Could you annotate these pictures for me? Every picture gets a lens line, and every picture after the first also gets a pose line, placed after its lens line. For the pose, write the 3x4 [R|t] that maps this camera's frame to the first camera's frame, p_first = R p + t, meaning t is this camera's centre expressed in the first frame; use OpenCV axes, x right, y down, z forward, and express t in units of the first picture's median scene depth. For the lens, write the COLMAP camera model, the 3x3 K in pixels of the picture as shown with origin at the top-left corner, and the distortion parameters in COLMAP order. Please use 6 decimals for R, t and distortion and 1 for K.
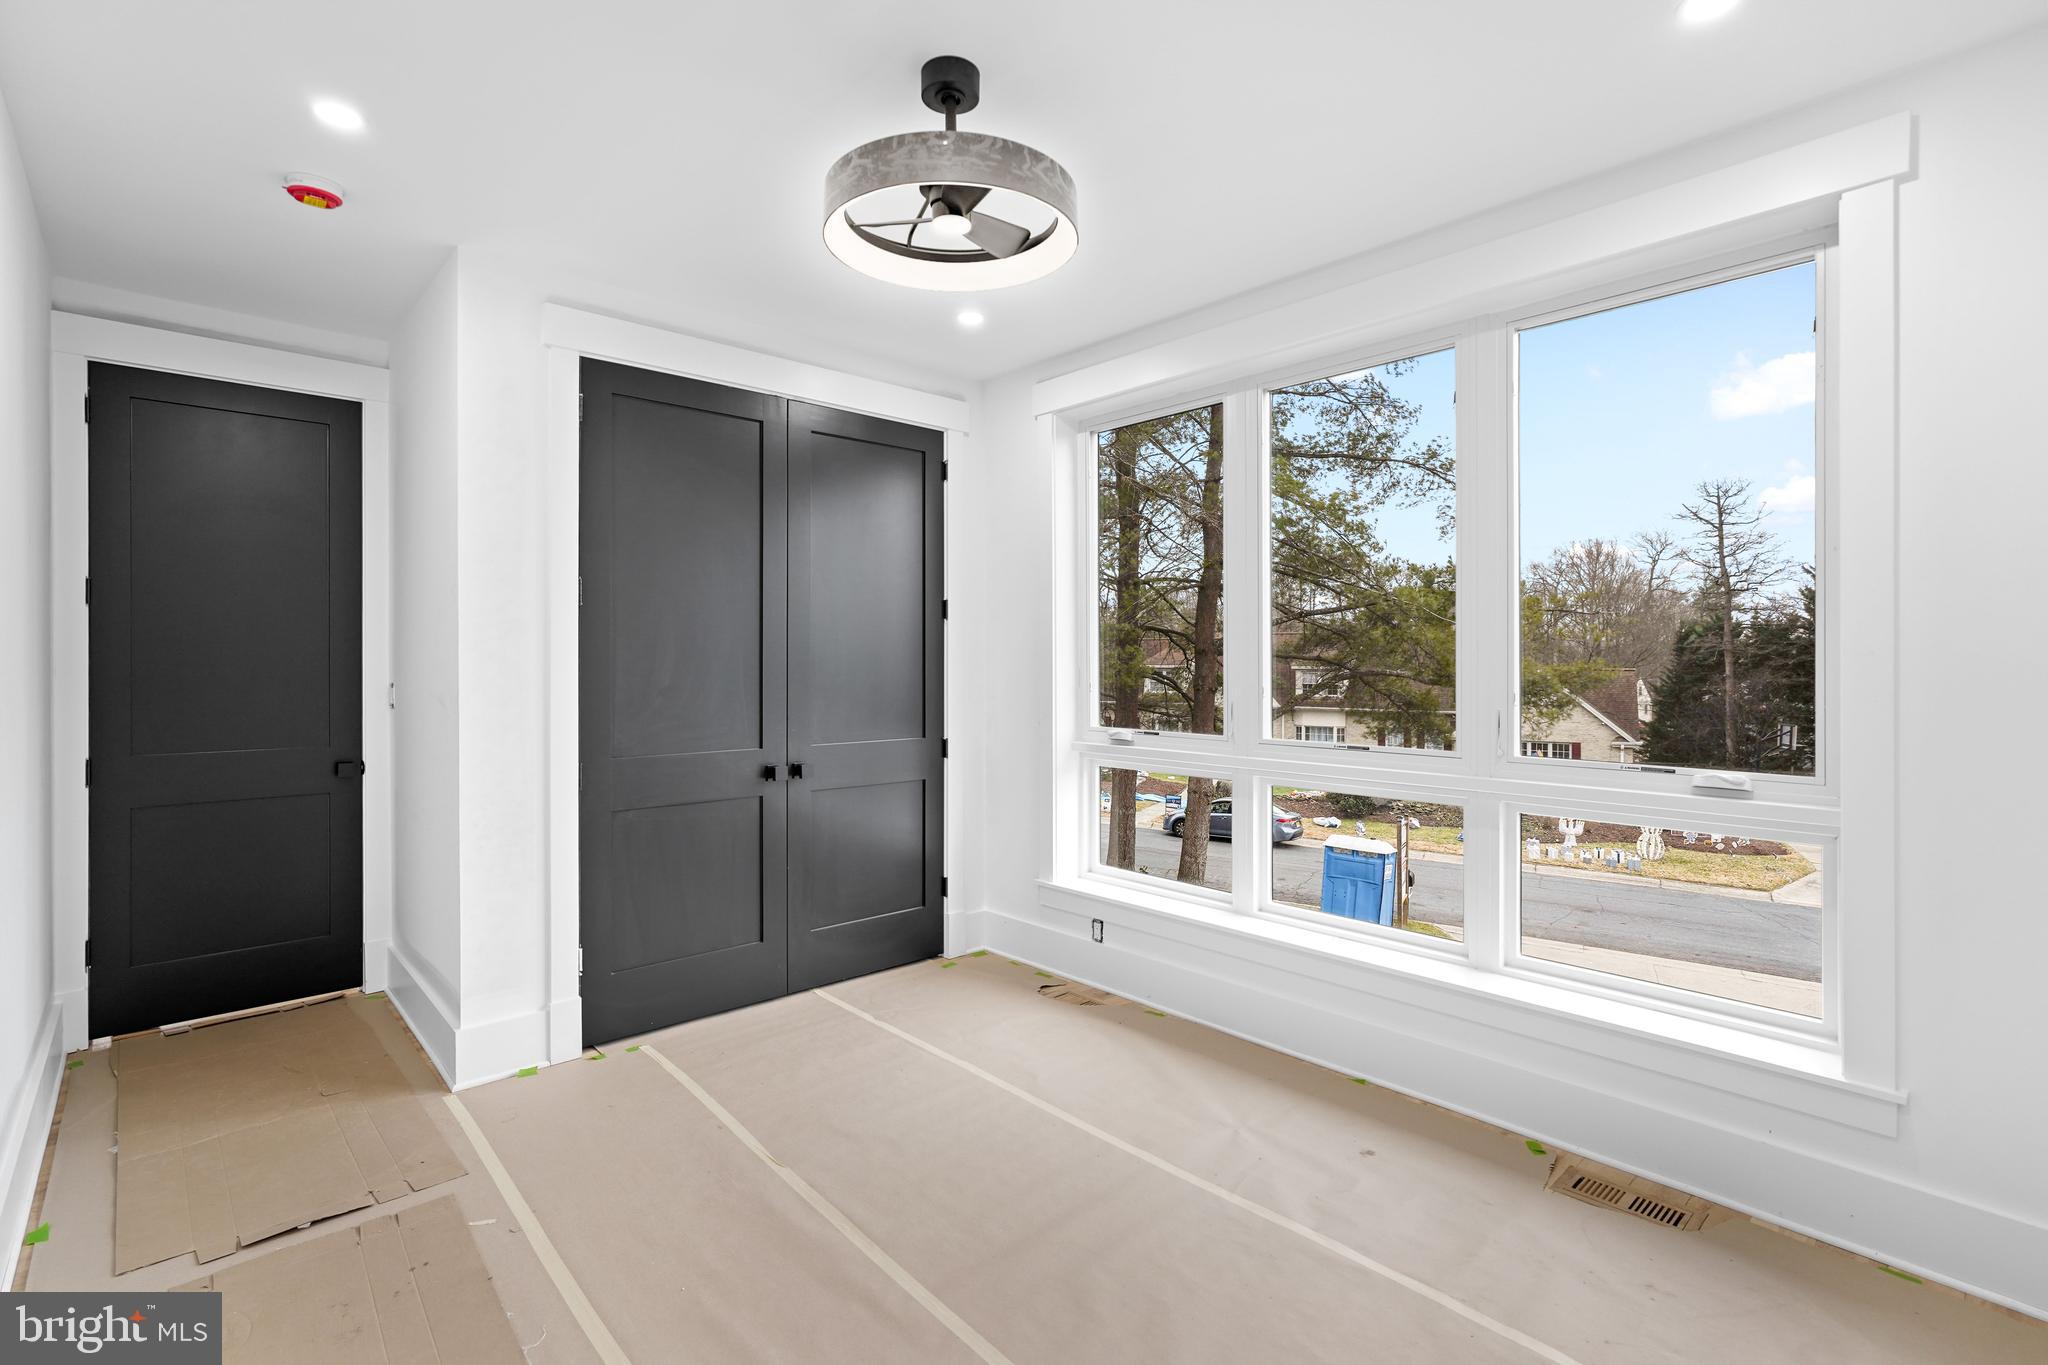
lens RADIAL K [[940.3, 0, 1019.4], [0, 940.3, 665.7], [0, 0, 1]] dist [0.001861, 0.000127]
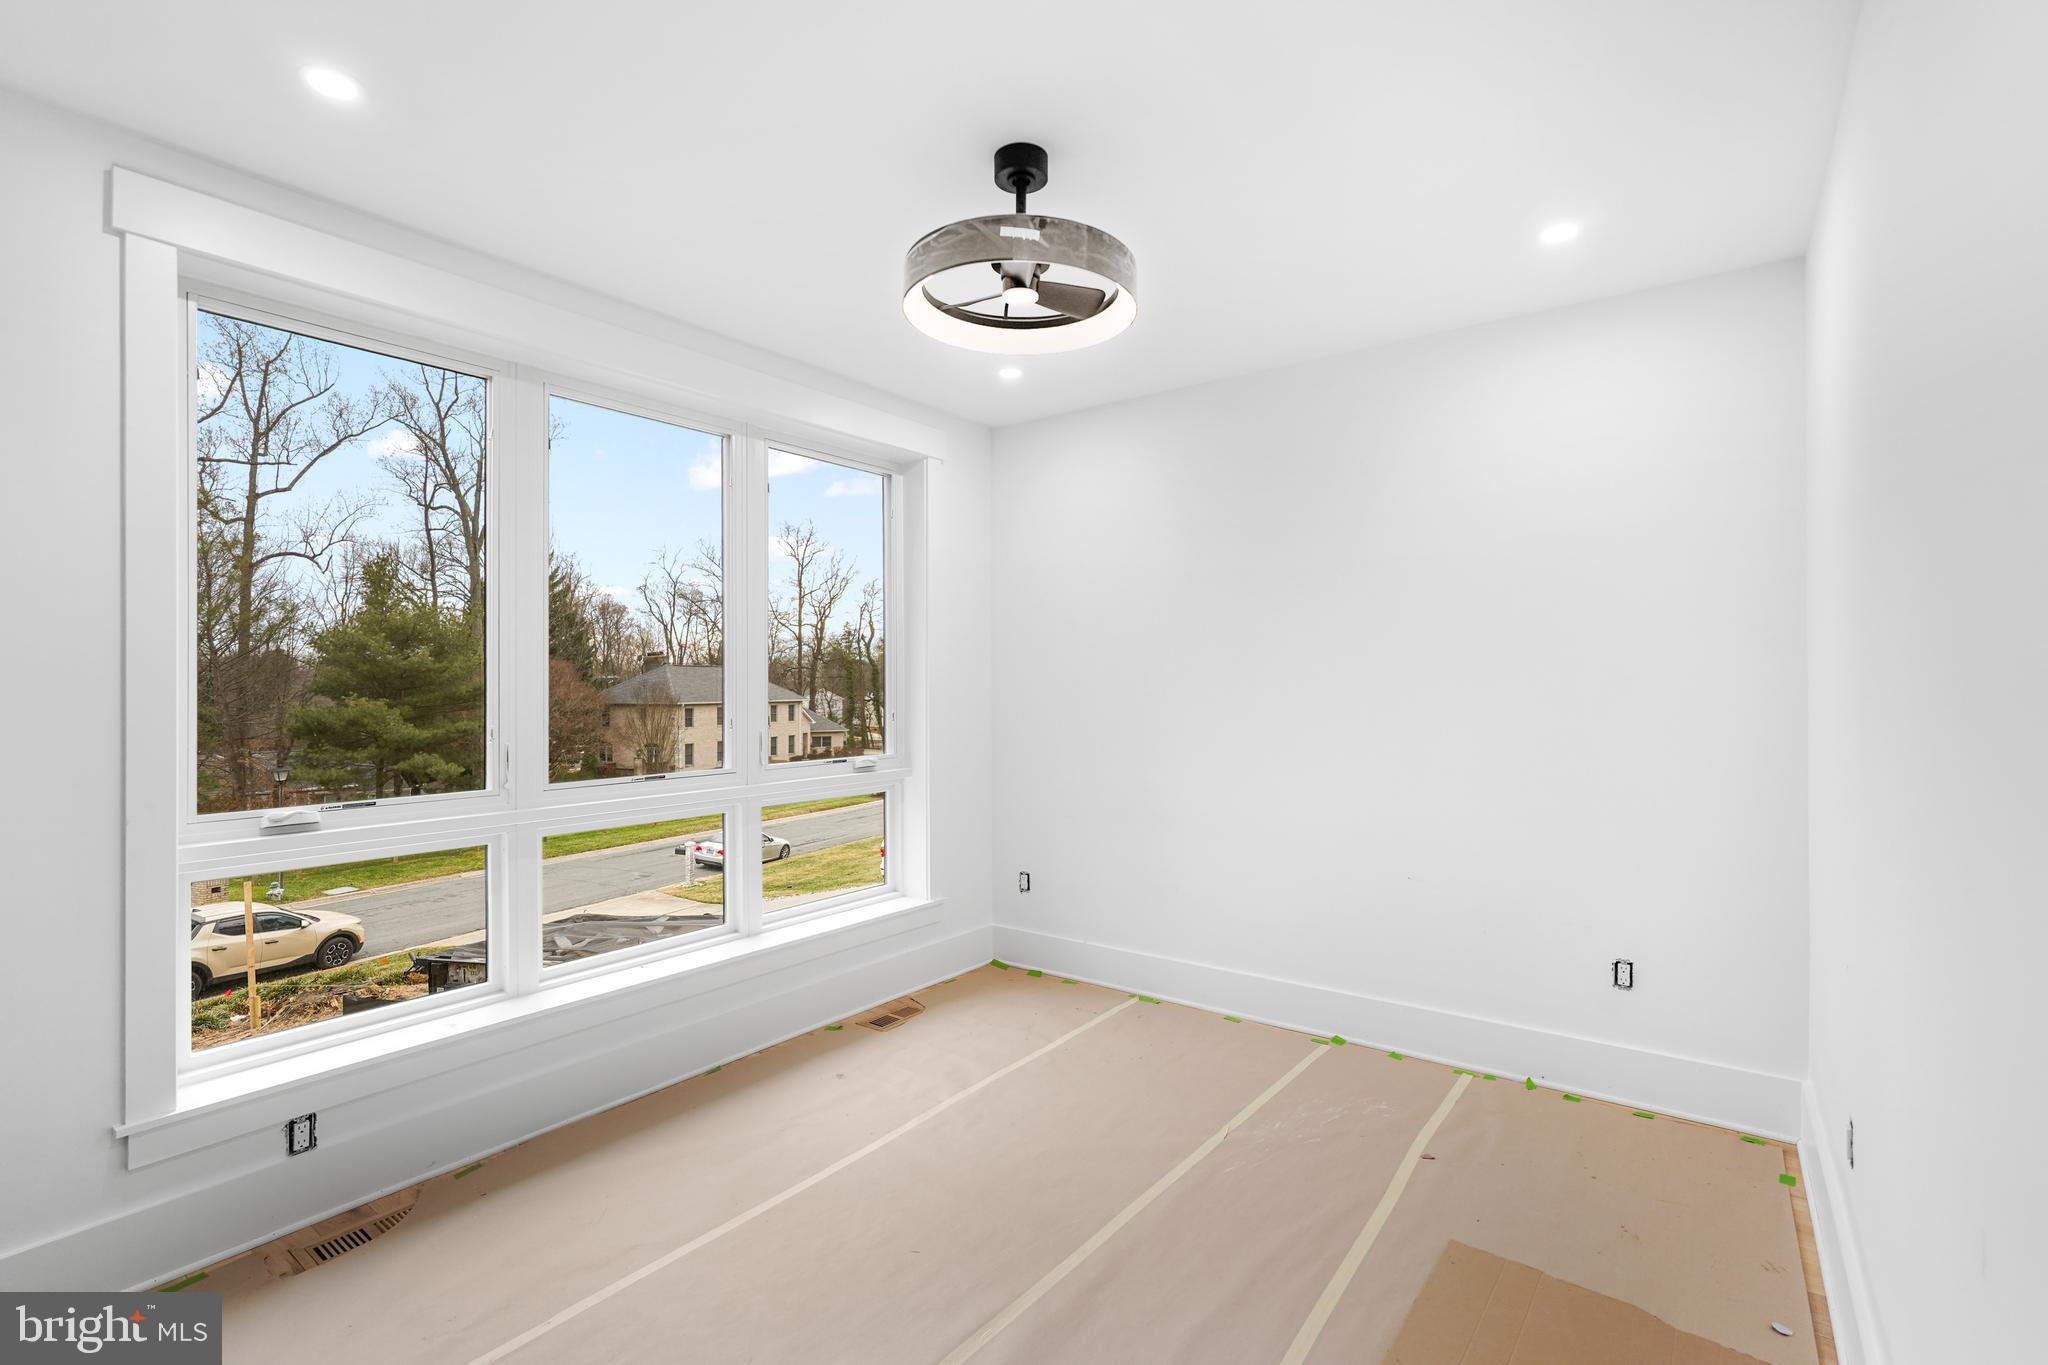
lens RADIAL K [[906.0, 0, 1024.0], [0, 906.0, 682.5], [0, 0, 1]] dist [-0.039689, 0.025852]
pose [[-0.185454, 0.015021, 0.982538, -0.642057], [0.015289, 0.999806, -0.012399, -0.000450], [-0.982534, 0.012723, -0.185647, 0.701162]]
